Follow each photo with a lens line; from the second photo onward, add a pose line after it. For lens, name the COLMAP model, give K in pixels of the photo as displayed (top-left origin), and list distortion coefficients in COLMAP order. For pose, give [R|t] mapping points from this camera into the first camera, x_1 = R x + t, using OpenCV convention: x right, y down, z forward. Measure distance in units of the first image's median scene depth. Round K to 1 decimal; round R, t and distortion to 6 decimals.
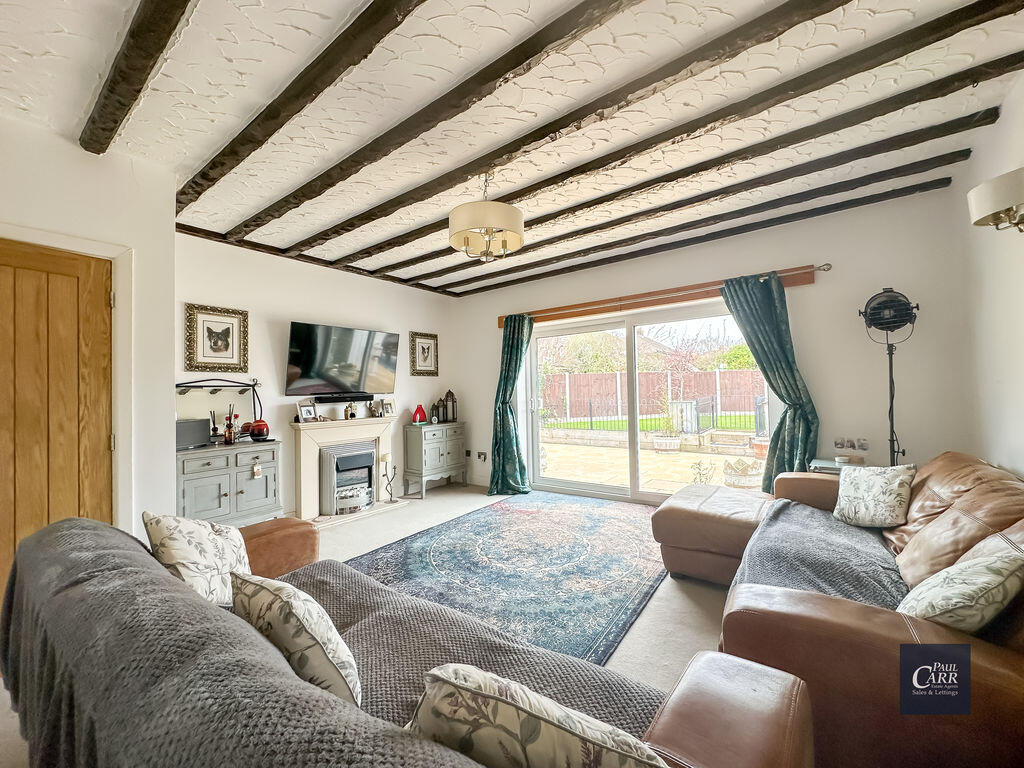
lens RADIAL K [[408.0, 0, 510.9], [0, 408.0, 381.9], [0, 0, 1]] dist [-0.001971, -0.000041]
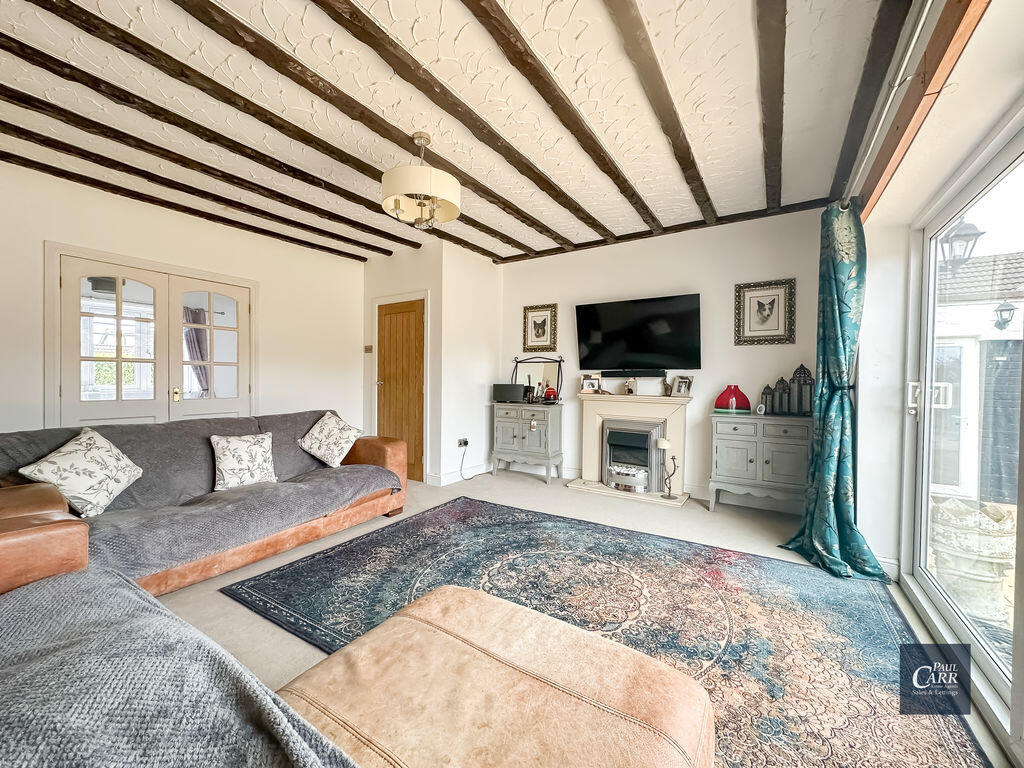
lens RADIAL K [[409.8, 0, 514.4], [0, 409.8, 383.1], [0, 0, 1]] dist [0.000428, 0.000728]
pose [[0.072371, 0.033765, -0.996806, 0.646240], [0.011387, 0.999334, 0.034677, 0.031102], [0.997313, -0.013860, 0.071938, 0.776814]]
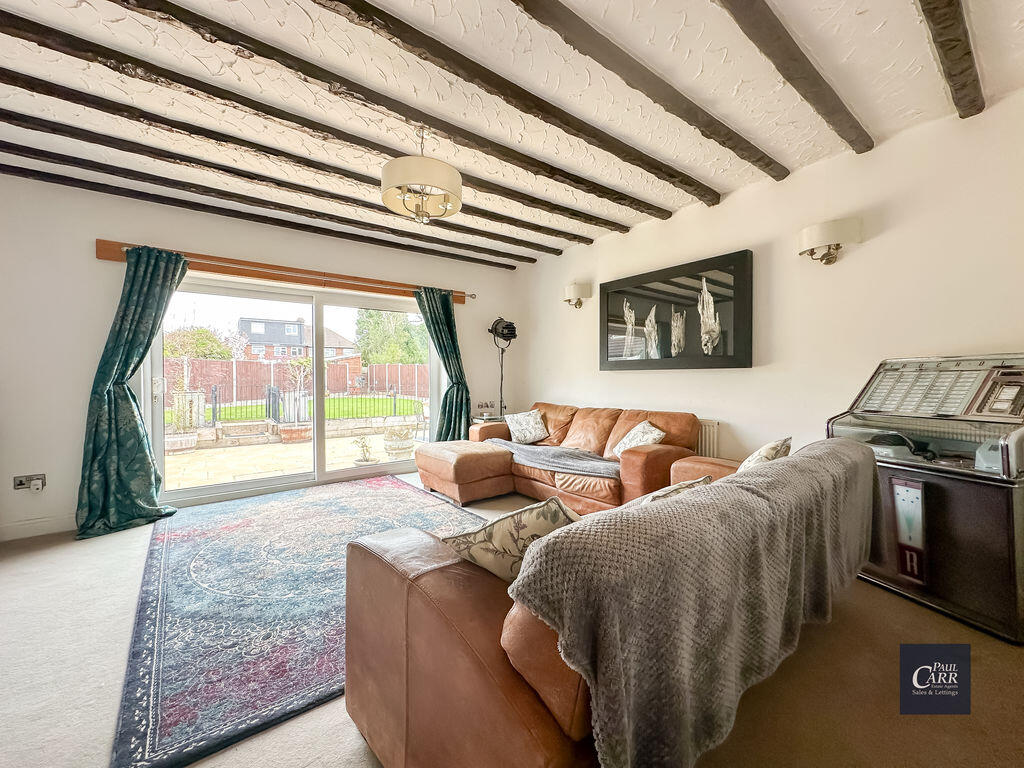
lens RADIAL K [[408.0, 0, 510.9], [0, 408.0, 381.9], [0, 0, 1]] dist [-0.001971, -0.000041]
pose [[0.273050, 0.015187, 0.961880, -0.619953], [-0.024340, 0.999664, -0.008874, 0.056235], [-0.961692, -0.020990, 0.273328, 0.358767]]
